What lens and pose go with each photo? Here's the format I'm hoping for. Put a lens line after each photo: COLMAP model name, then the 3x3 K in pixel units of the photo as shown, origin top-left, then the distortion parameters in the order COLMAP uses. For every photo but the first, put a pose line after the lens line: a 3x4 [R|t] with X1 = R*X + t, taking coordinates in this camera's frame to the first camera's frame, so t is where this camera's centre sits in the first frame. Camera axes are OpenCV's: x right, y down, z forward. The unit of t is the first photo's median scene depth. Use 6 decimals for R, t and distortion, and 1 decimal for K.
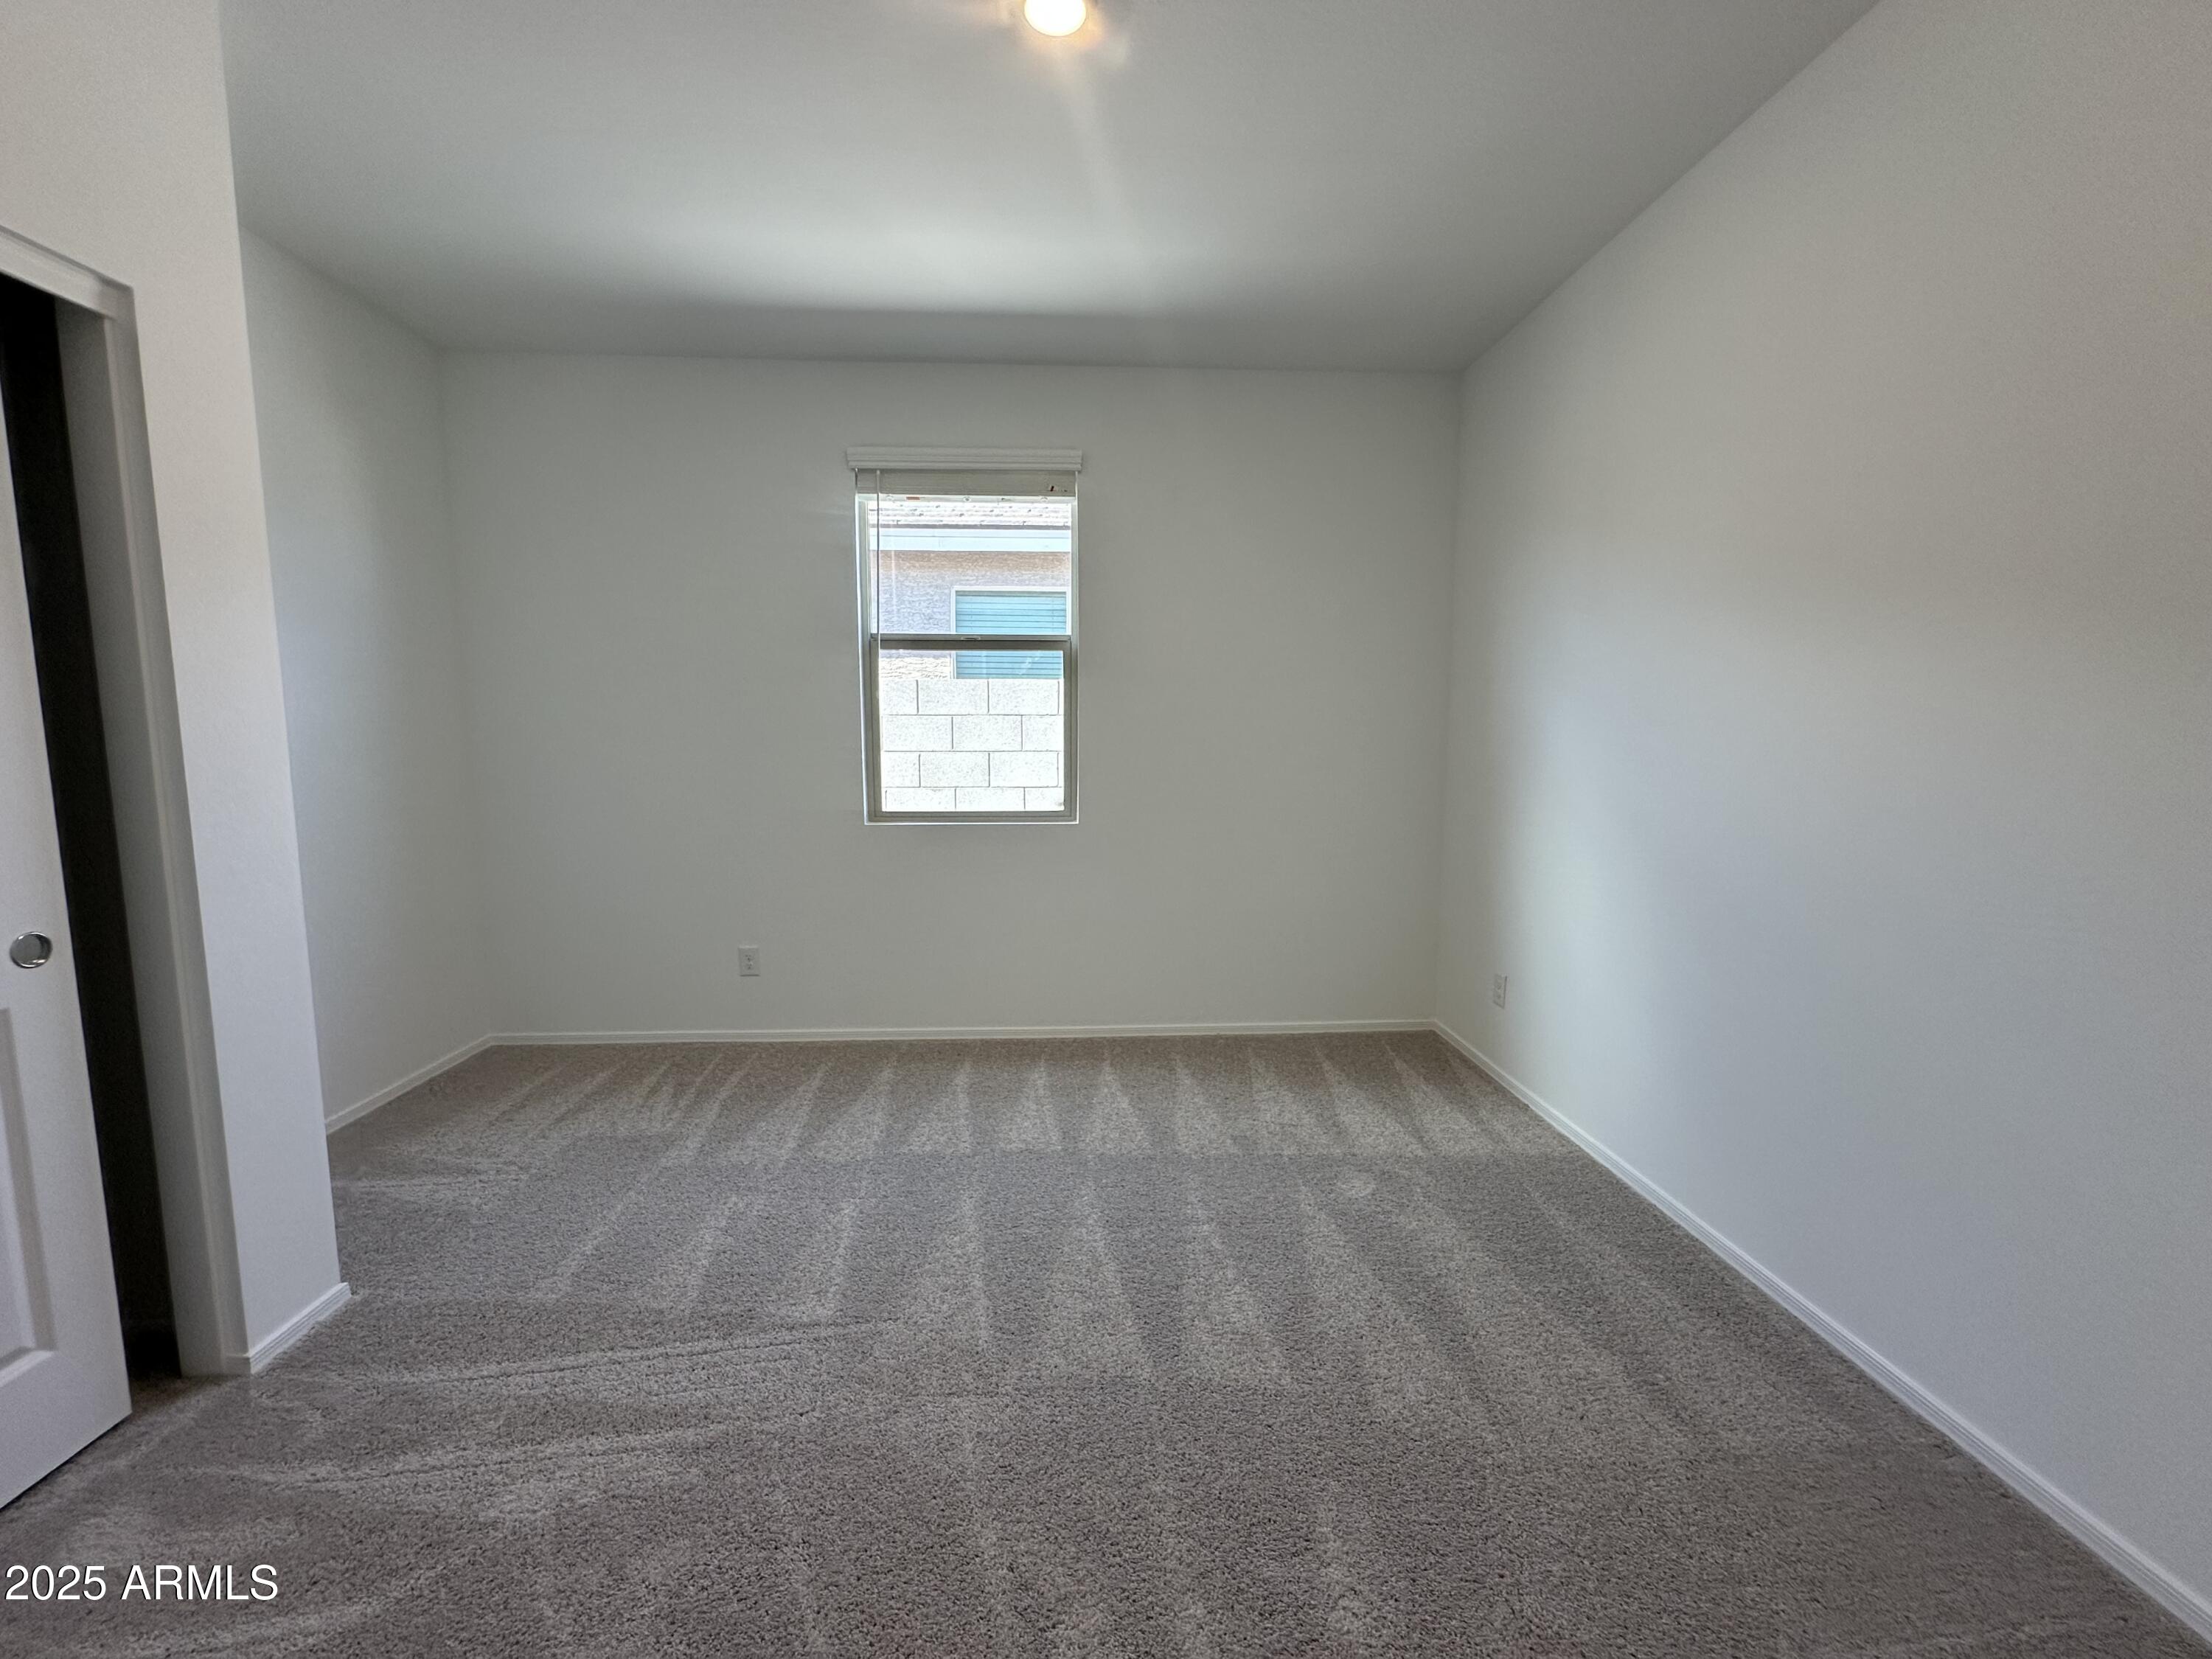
lens RADIAL K [[881.2, 0, 1106.0], [0, 881.2, 829.5], [0, 0, 1]] dist [-0.005290, 0.002201]
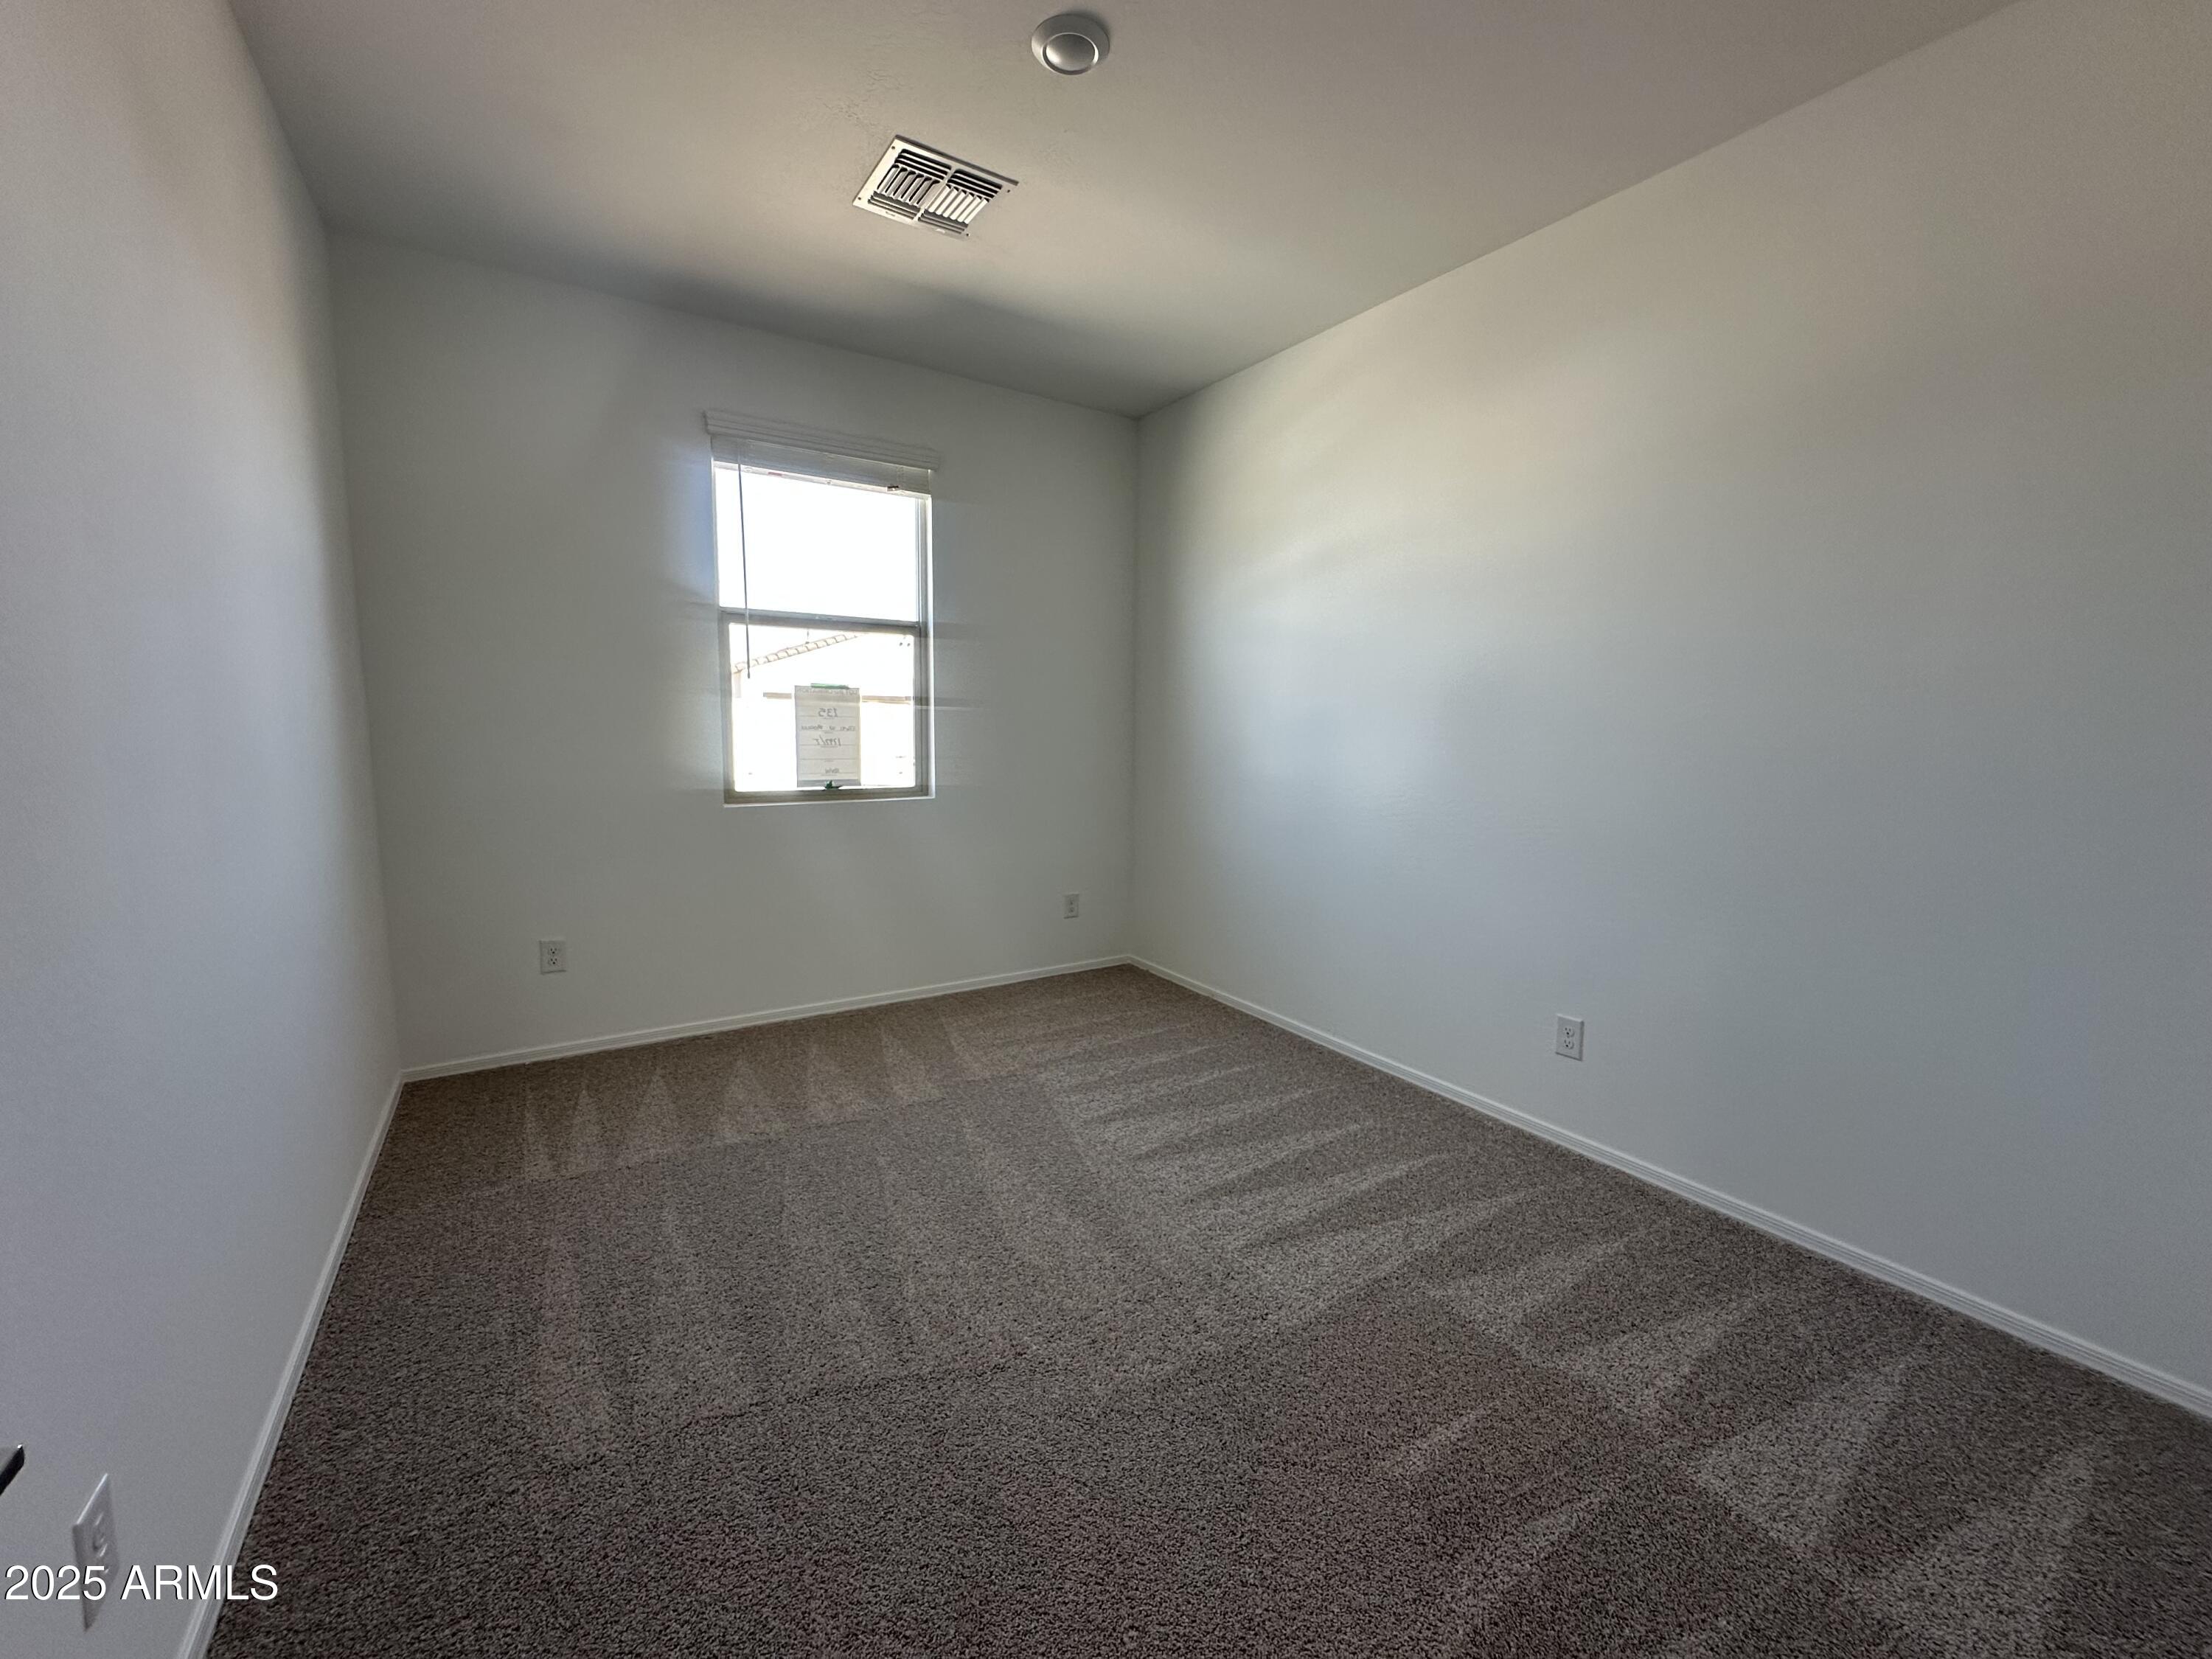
lens RADIAL K [[881.2, 0, 1106.0], [0, 881.2, 829.5], [0, 0, 1]] dist [-0.005290, 0.002201]
pose [[0.857567, -0.051093, 0.511828, -0.419744], [0.039028, 0.998649, 0.034298, 0.003433], [-0.512889, -0.009438, 0.858403, -0.035390]]
